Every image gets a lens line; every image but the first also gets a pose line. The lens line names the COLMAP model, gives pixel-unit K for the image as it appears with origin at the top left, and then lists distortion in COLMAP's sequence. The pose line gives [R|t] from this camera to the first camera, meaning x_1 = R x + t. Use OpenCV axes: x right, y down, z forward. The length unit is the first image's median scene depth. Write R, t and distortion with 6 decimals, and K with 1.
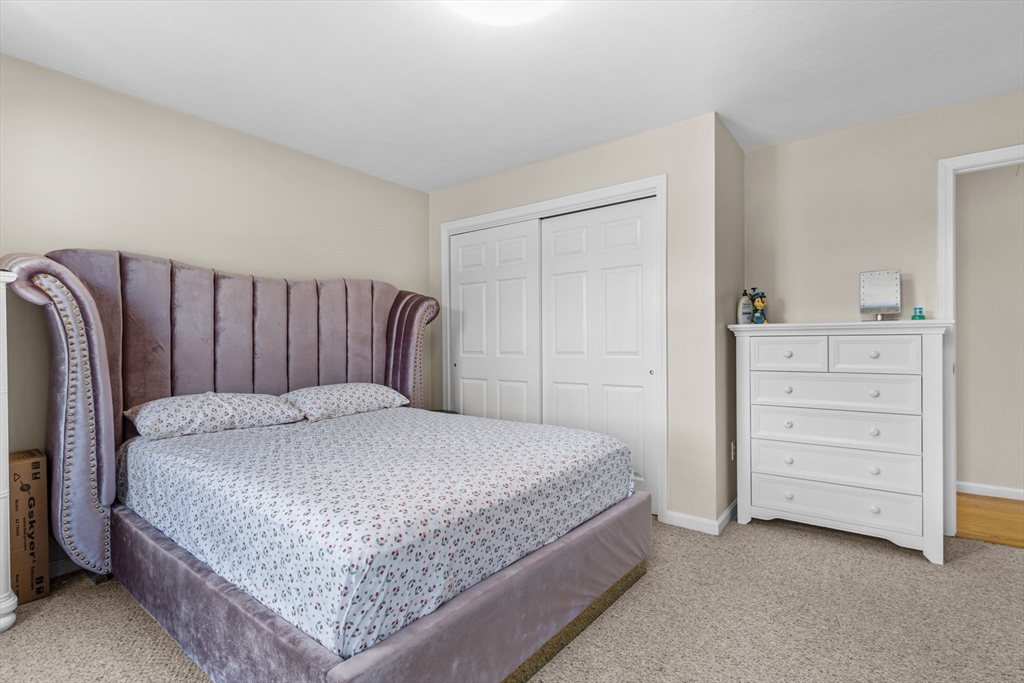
lens RADIAL K [[472.2, 0, 519.0], [0, 472.2, 338.3], [0, 0, 1]] dist [0.002826, 0.000804]
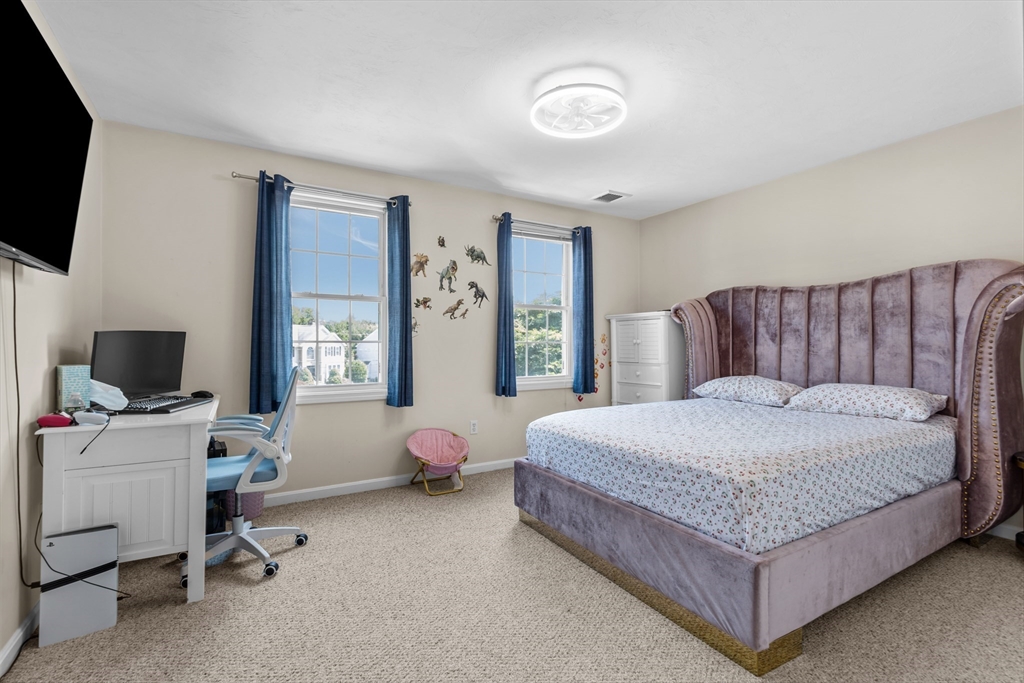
lens RADIAL K [[472.2, 0, 519.0], [0, 472.2, 338.3], [0, 0, 1]] dist [0.002826, 0.000804]
pose [[-0.360572, -0.005388, -0.932716, 1.148407], [0.011237, 0.999886, -0.010120, 0.005669], [0.932664, -0.014130, -0.360470, 1.027685]]
